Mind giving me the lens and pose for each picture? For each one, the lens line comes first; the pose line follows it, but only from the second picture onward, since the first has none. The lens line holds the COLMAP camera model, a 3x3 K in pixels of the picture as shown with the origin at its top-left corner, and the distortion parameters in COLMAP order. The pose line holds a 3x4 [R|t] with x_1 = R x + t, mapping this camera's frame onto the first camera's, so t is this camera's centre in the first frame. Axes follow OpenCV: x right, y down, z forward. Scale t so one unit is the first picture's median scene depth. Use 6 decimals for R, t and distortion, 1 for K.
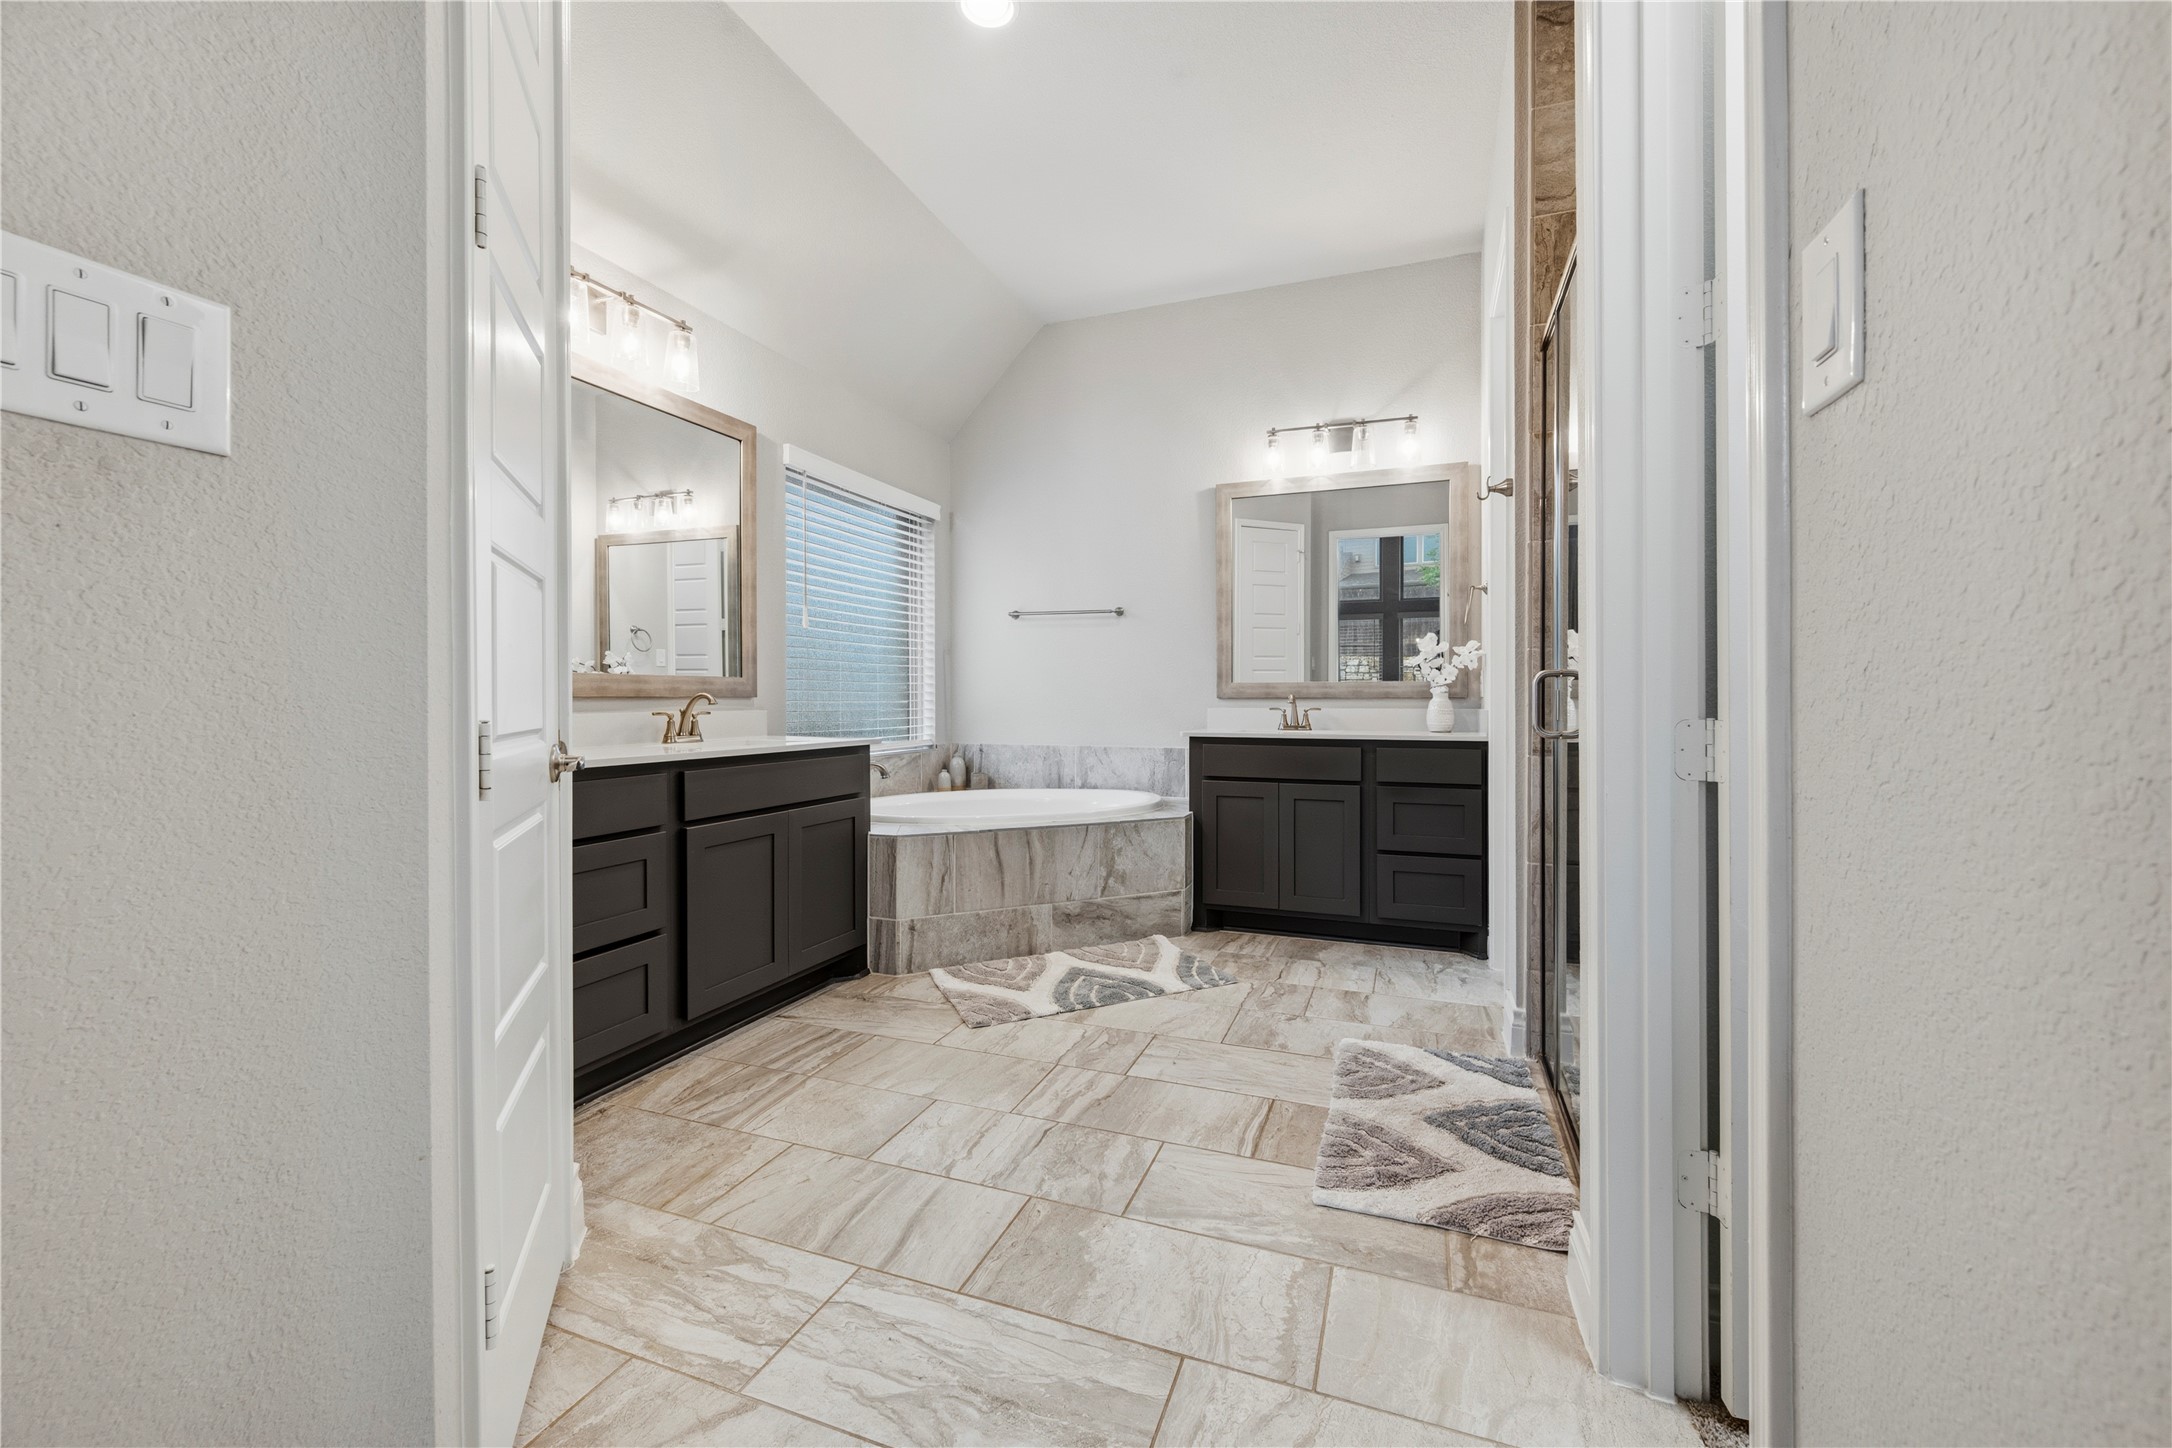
lens RADIAL K [[854.5, 0, 1091.4], [0, 854.5, 704.7], [0, 0, 1]] dist [-0.000669, 0.000261]
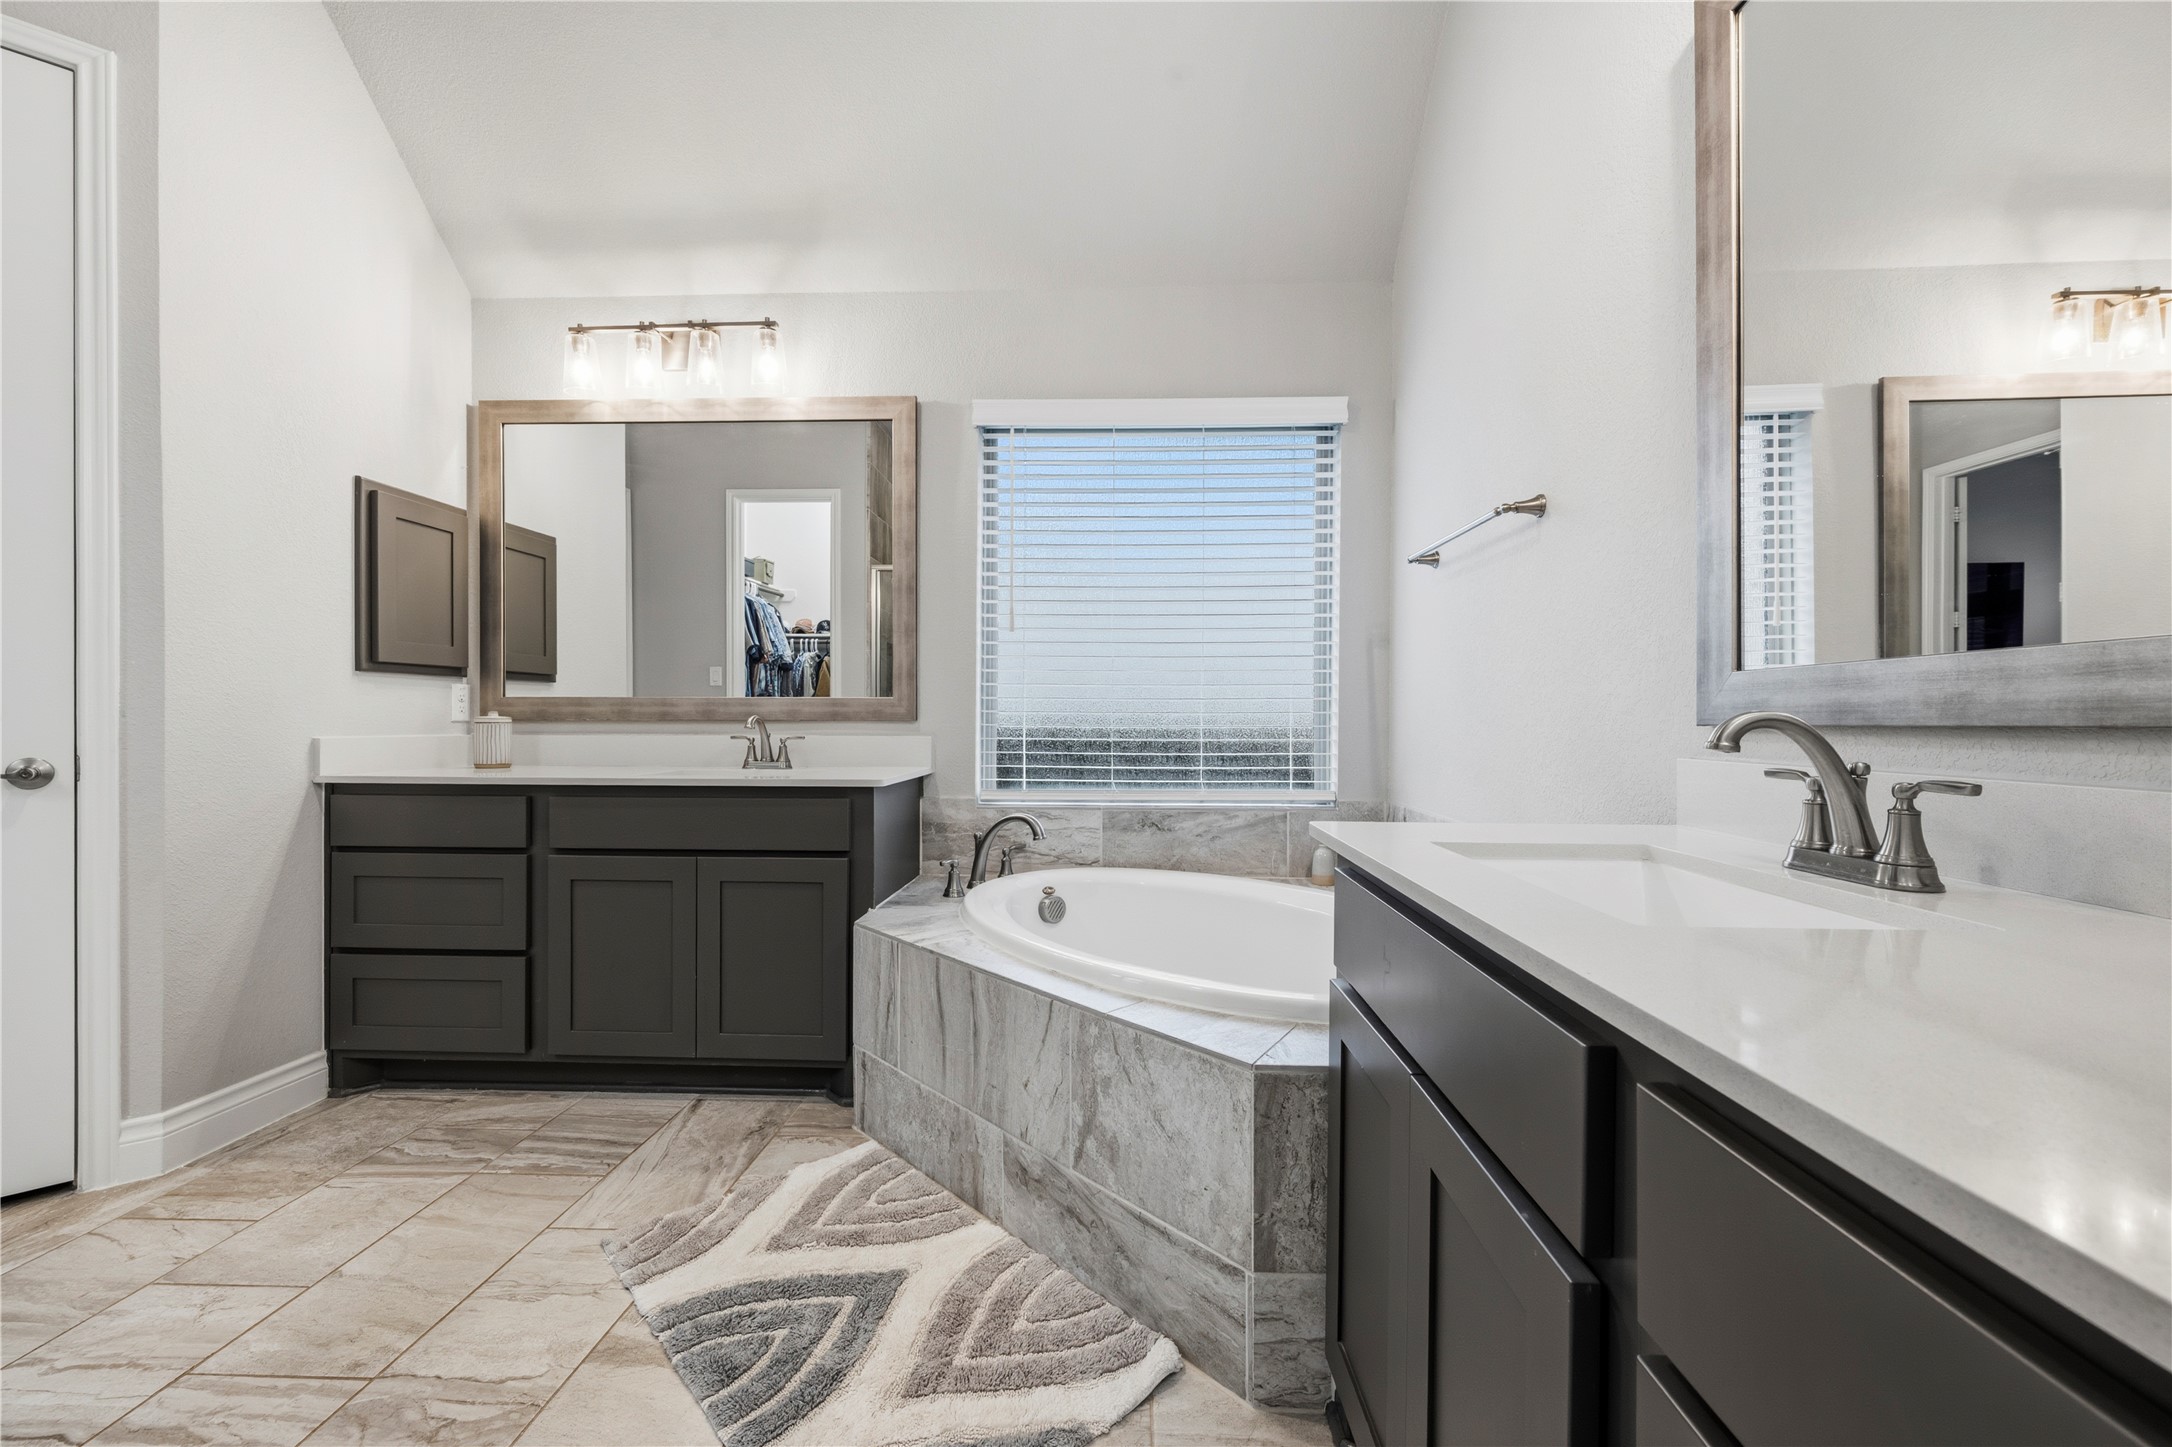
lens RADIAL K [[854.5, 0, 1090.9], [0, 854.5, 726.7], [0, 0, 1]] dist [-0.000669, 0.000261]
pose [[0.324447, 0.006798, -0.945880, 0.531837], [-0.011241, 0.999931, 0.003331, -0.008793], [0.945837, 0.009552, 0.324501, 1.054091]]
